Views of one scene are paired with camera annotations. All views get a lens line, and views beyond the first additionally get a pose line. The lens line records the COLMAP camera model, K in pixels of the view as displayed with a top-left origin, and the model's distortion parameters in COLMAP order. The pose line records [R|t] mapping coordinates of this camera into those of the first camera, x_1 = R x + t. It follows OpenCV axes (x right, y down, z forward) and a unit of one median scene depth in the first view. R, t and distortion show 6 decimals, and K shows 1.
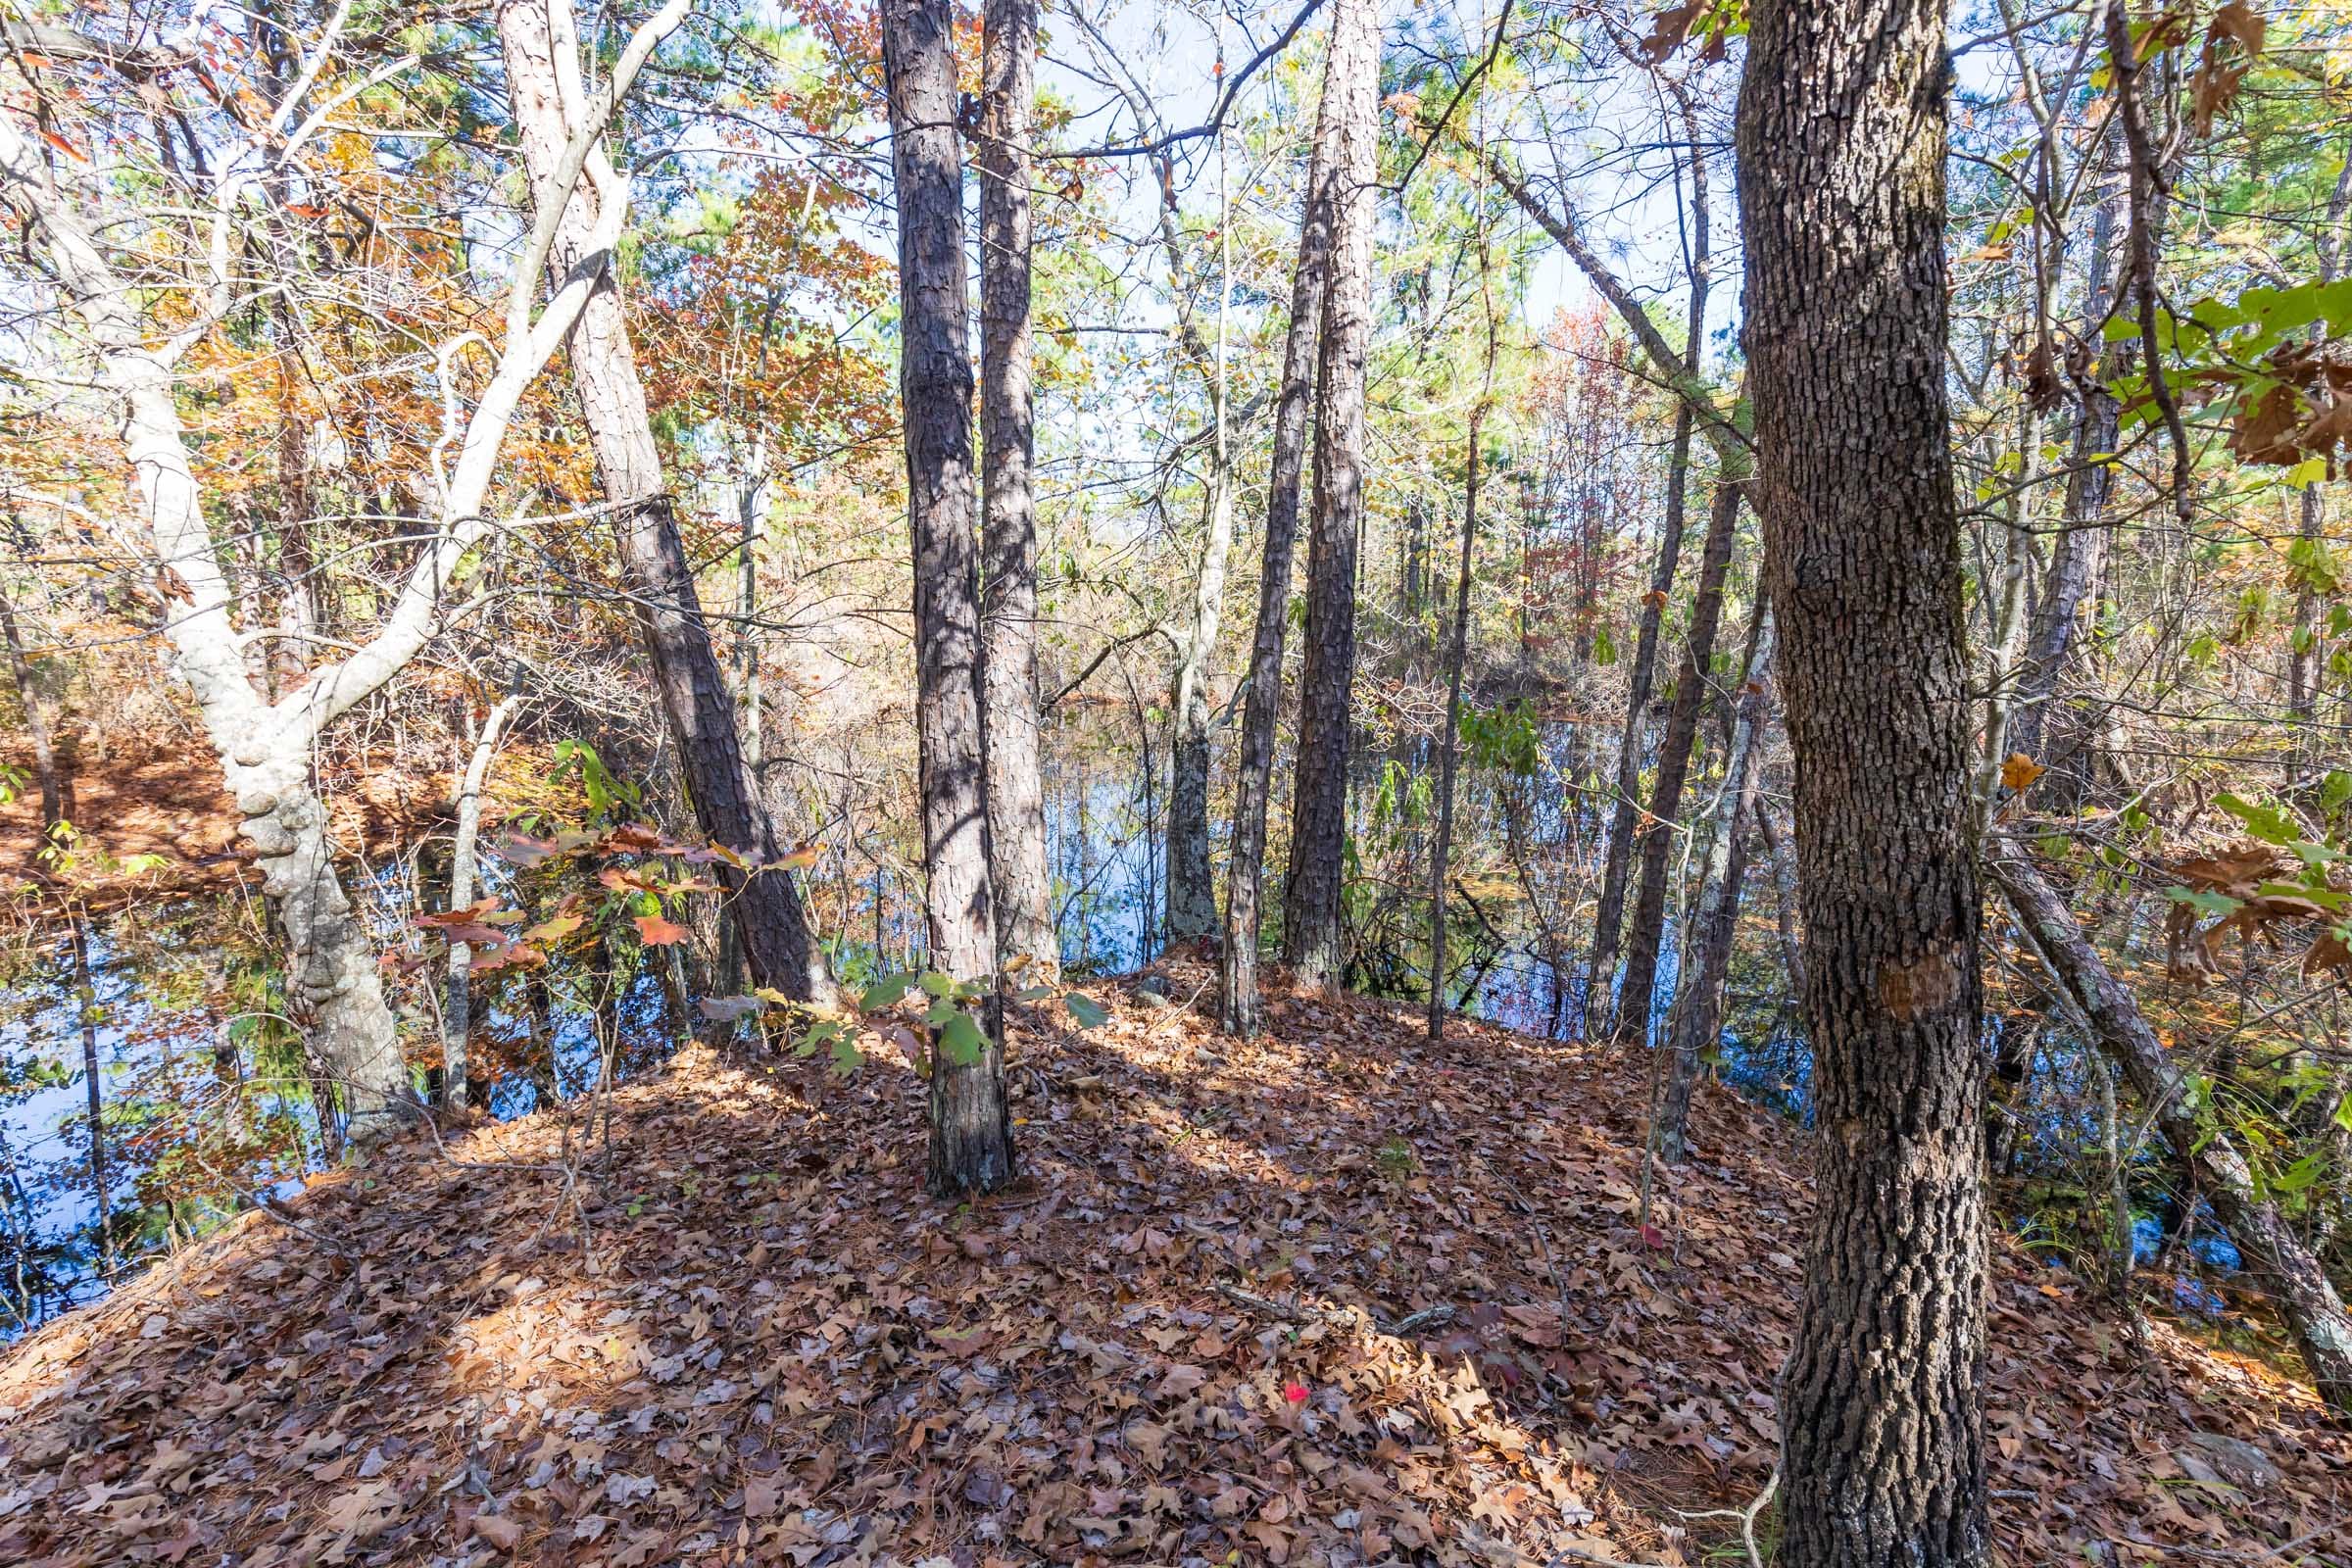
lens RADIAL K [[1049.7, 0, 1178.7], [0, 1049.7, 783.0], [0, 0, 1]] dist [0.001910, -0.000082]
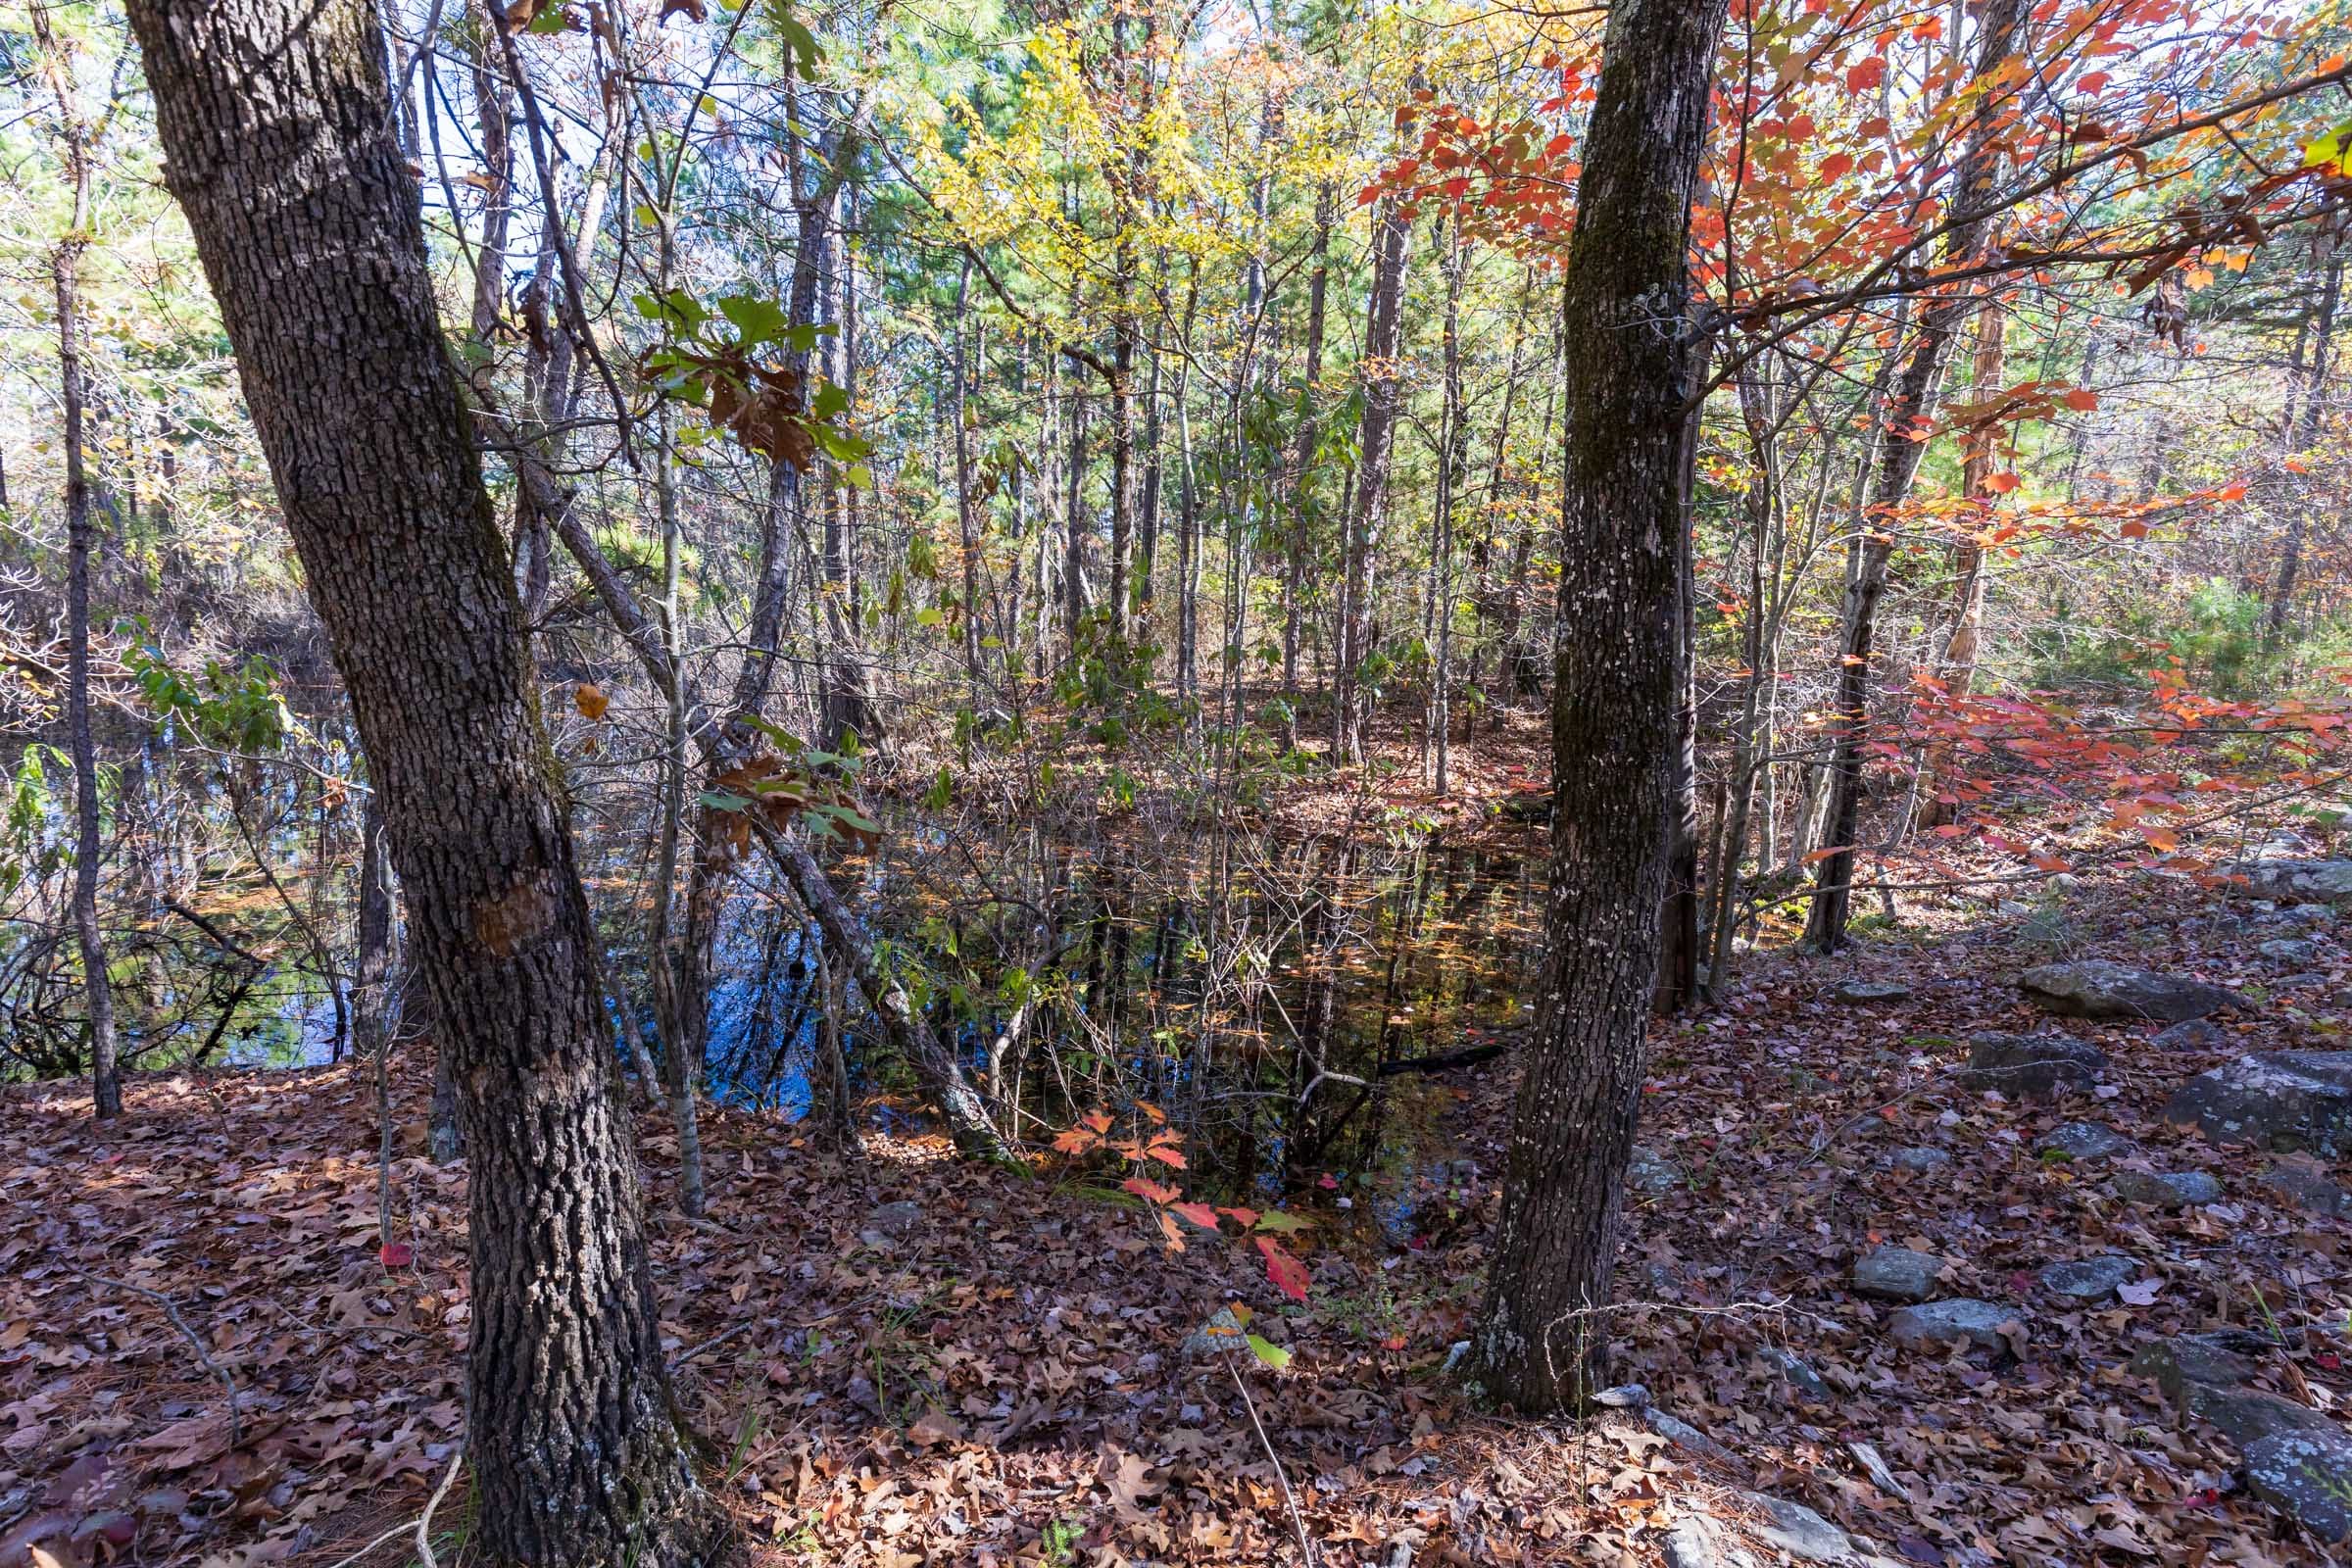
lens RADIAL K [[1049.7, 0, 1180.6], [0, 1049.7, 788.9], [0, 0, 1]] dist [0.001910, -0.000082]
pose [[0.556248, -0.099405, 0.825050, 0.232442], [0.067661, 0.994941, 0.074257, 0.036361], [-0.828257, 0.014518, 0.560160, -0.089950]]
